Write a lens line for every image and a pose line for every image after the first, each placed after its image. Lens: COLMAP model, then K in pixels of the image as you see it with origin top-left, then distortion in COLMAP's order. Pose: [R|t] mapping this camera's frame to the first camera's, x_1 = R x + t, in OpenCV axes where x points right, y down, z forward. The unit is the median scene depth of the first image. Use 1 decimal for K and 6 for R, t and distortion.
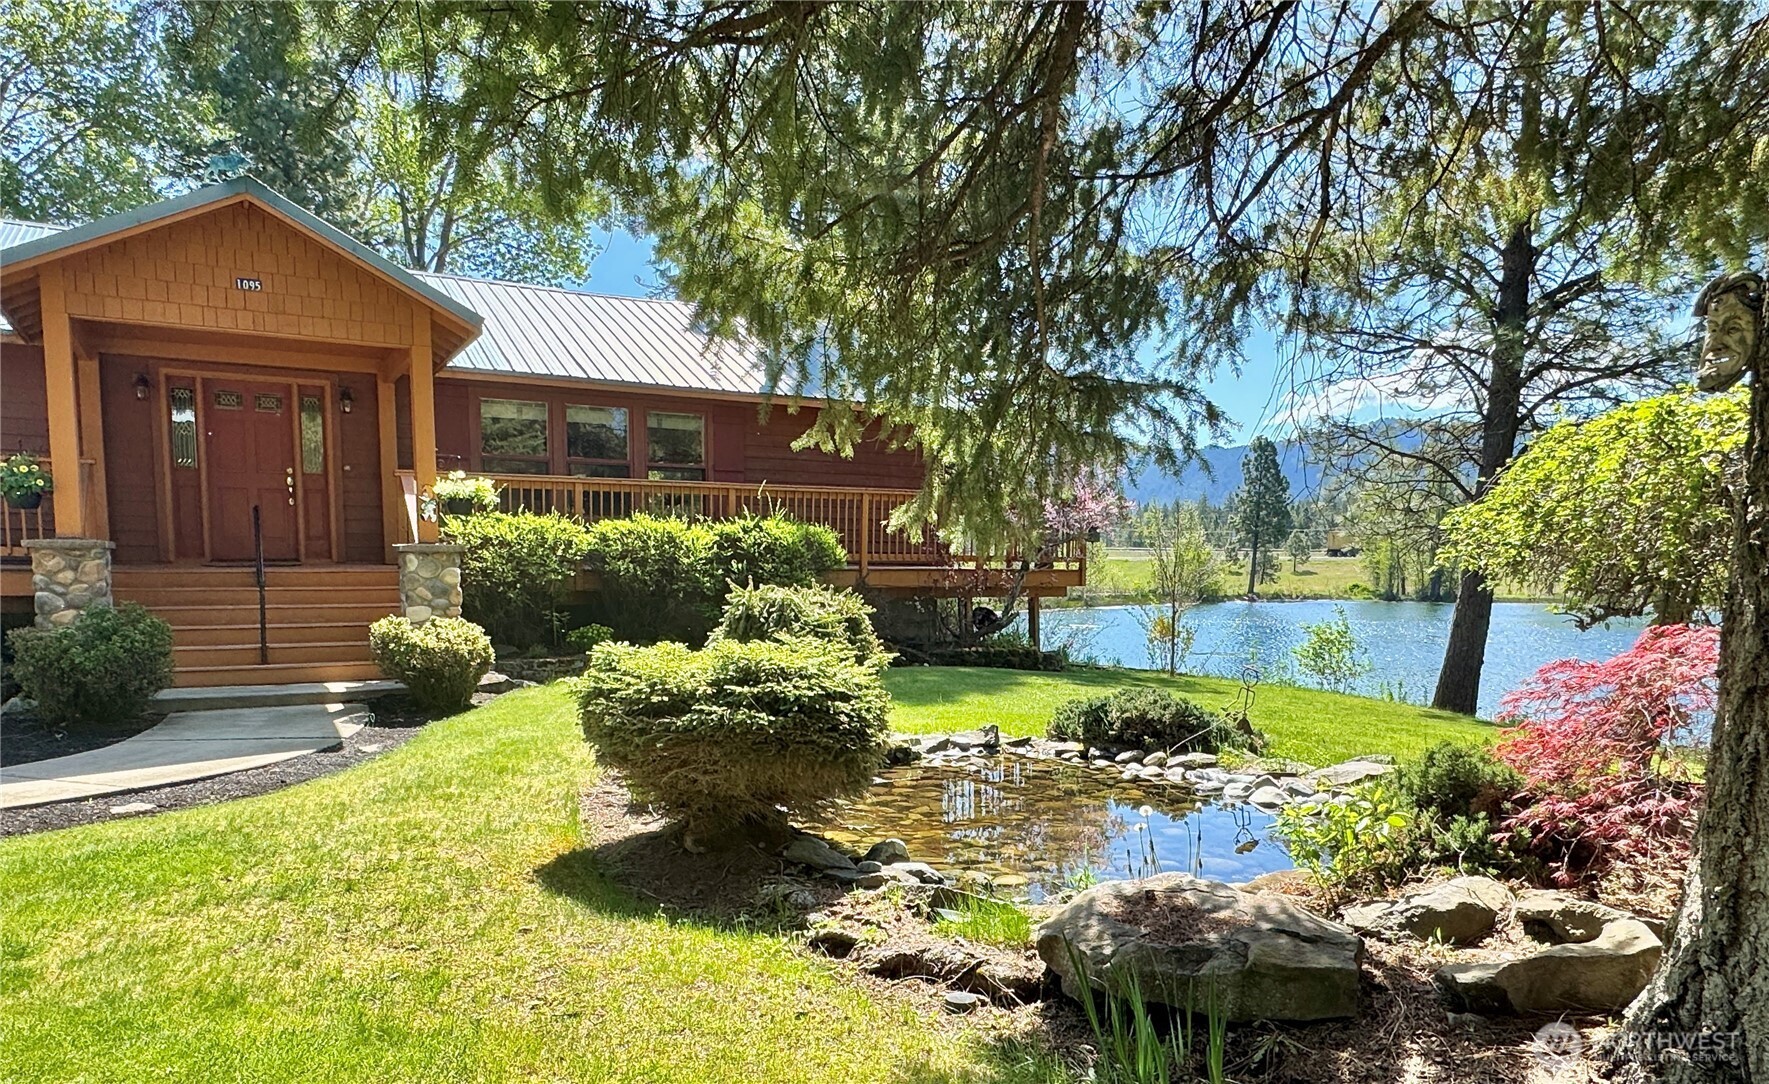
lens RADIAL K [[1116.3, 0, 885.6], [0, 1116.3, 667.6], [0, 0, 1]] dist [-0.004263, -0.000785]
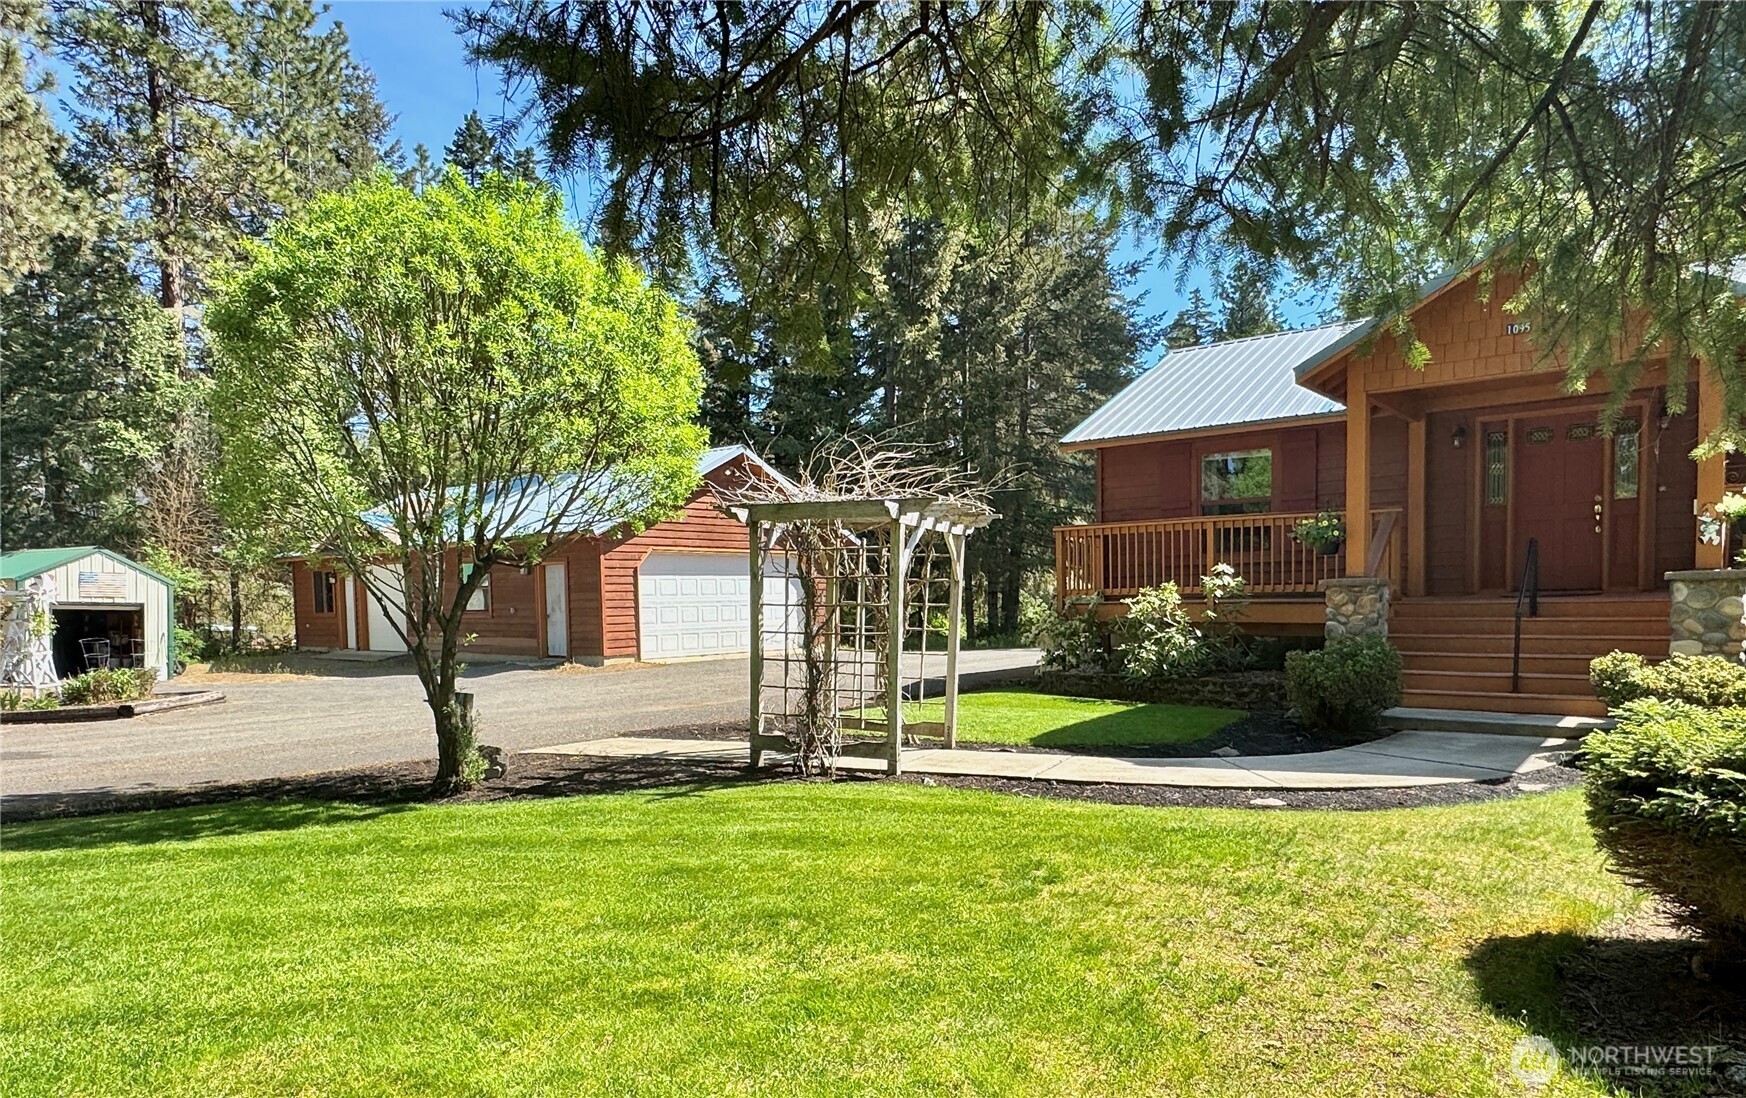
lens RADIAL K [[1065.6, 0, 874.5], [0, 1065.6, 658.9], [0, 0, 1]] dist [-0.001359, 0.000665]
pose [[0.355447, 0.043739, -0.933672, 0.196876], [-0.065789, 0.997598, 0.021688, -0.021831], [0.932378, 0.053717, 0.357471, 0.122614]]
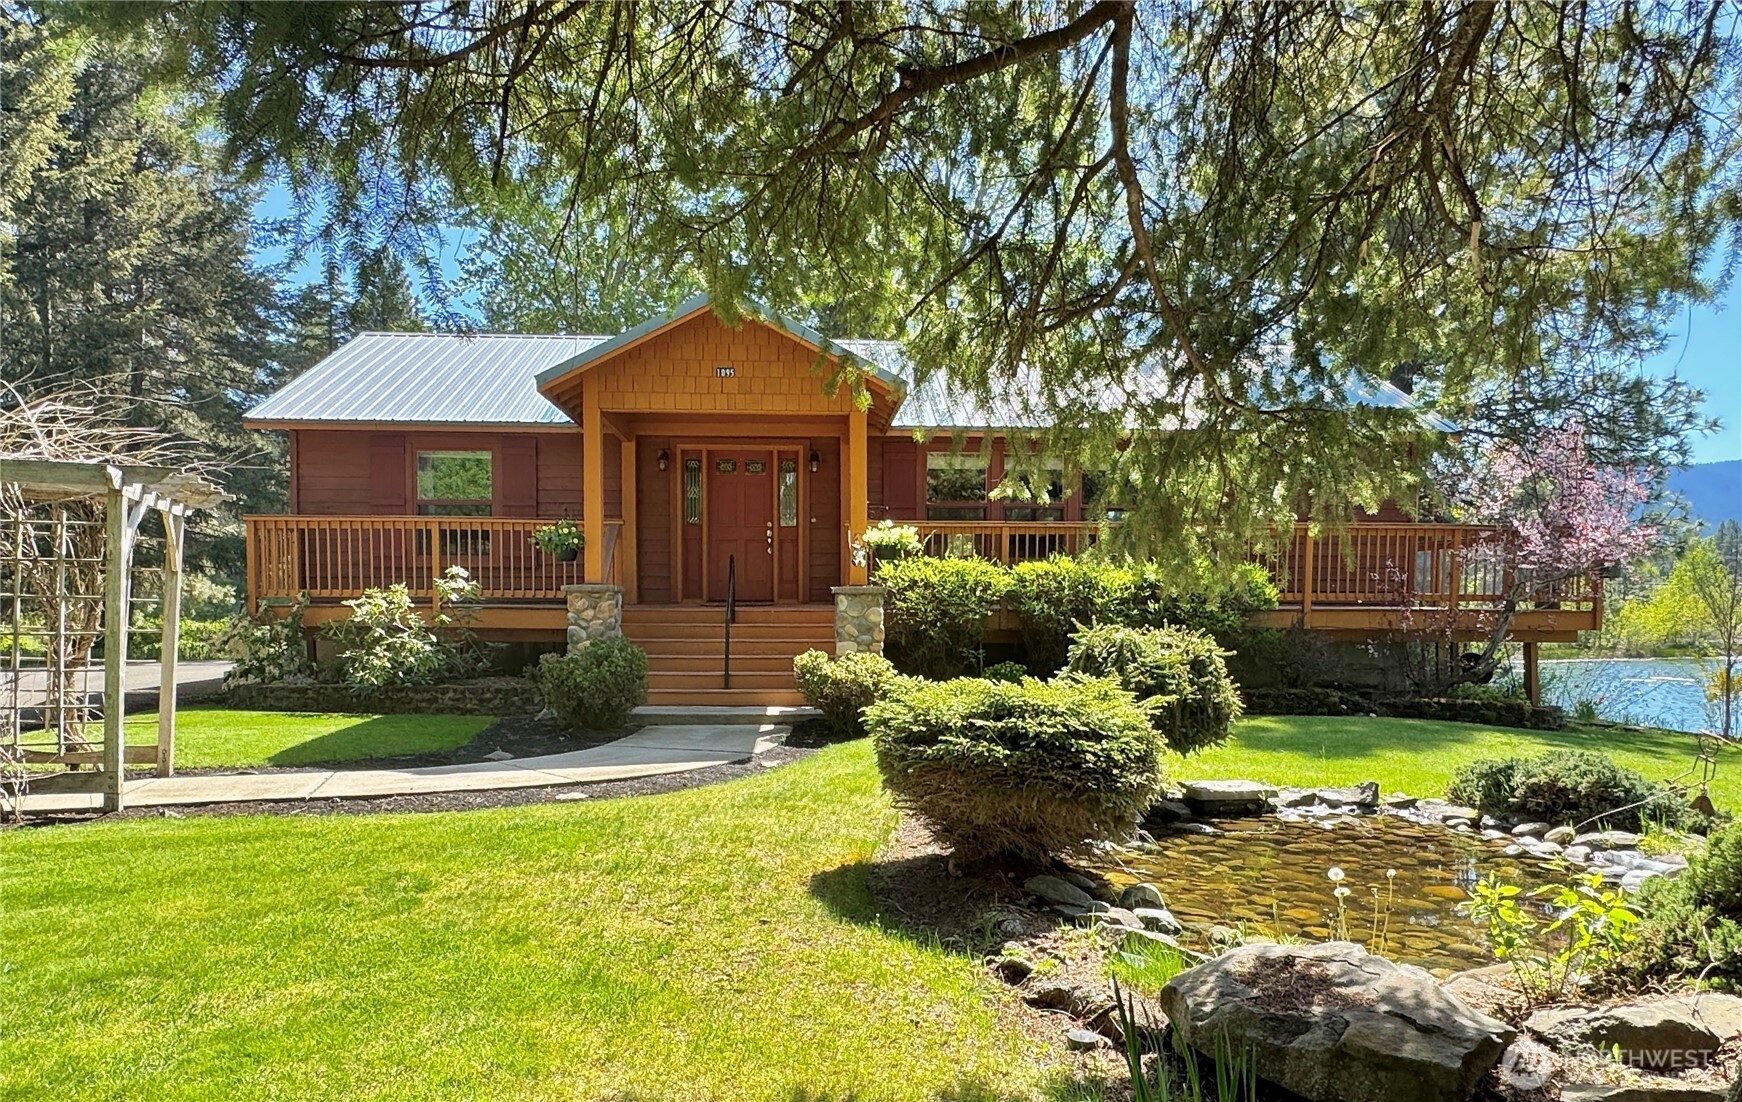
lens RADIAL K [[1132.6, 0, 870.1], [0, 1132.6, 653.8], [0, 0, 1]] dist [-0.003386, 0.001872]
pose [[0.893127, 0.019630, -0.449377, 0.153035], [-0.041200, 0.998418, -0.038269, -0.000463], [0.447914, 0.052693, 0.892522, -0.006052]]
